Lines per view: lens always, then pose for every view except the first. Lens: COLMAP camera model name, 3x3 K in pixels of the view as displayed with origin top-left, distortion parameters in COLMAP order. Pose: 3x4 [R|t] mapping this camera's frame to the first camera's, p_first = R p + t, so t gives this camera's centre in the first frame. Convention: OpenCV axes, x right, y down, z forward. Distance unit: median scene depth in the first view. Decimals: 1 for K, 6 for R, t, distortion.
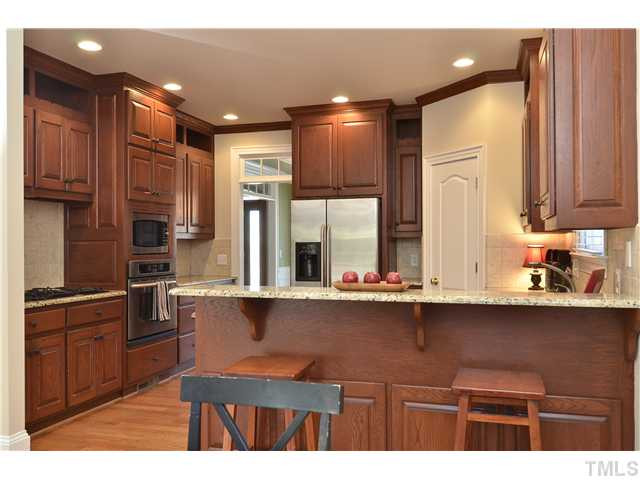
lens RADIAL K [[564.5, 0, 320.0], [0, 564.5, 240.0], [0, 0, 1]] dist [0.005905, 0.002048]
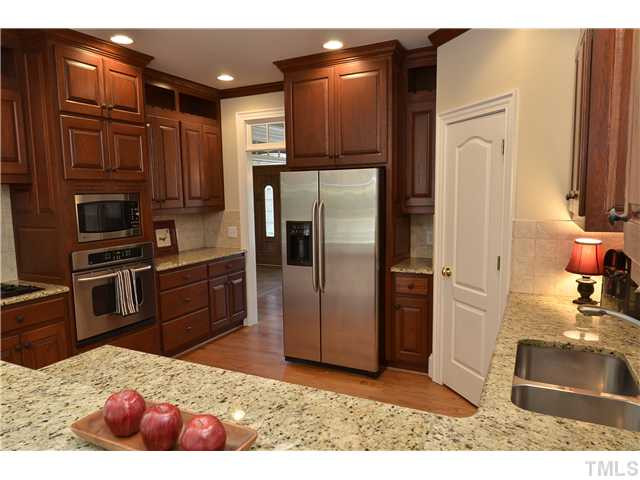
lens RADIAL K [[438.6, 0, 320.0], [0, 438.6, 240.0], [0, 0, 1]] dist [0.004063, -0.001340]
pose [[0.986049, 0.005896, -0.166348, 0.123830], [0.013629, 0.993157, 0.115990, -0.045358], [0.165894, -0.116639, 0.979221, 0.350416]]
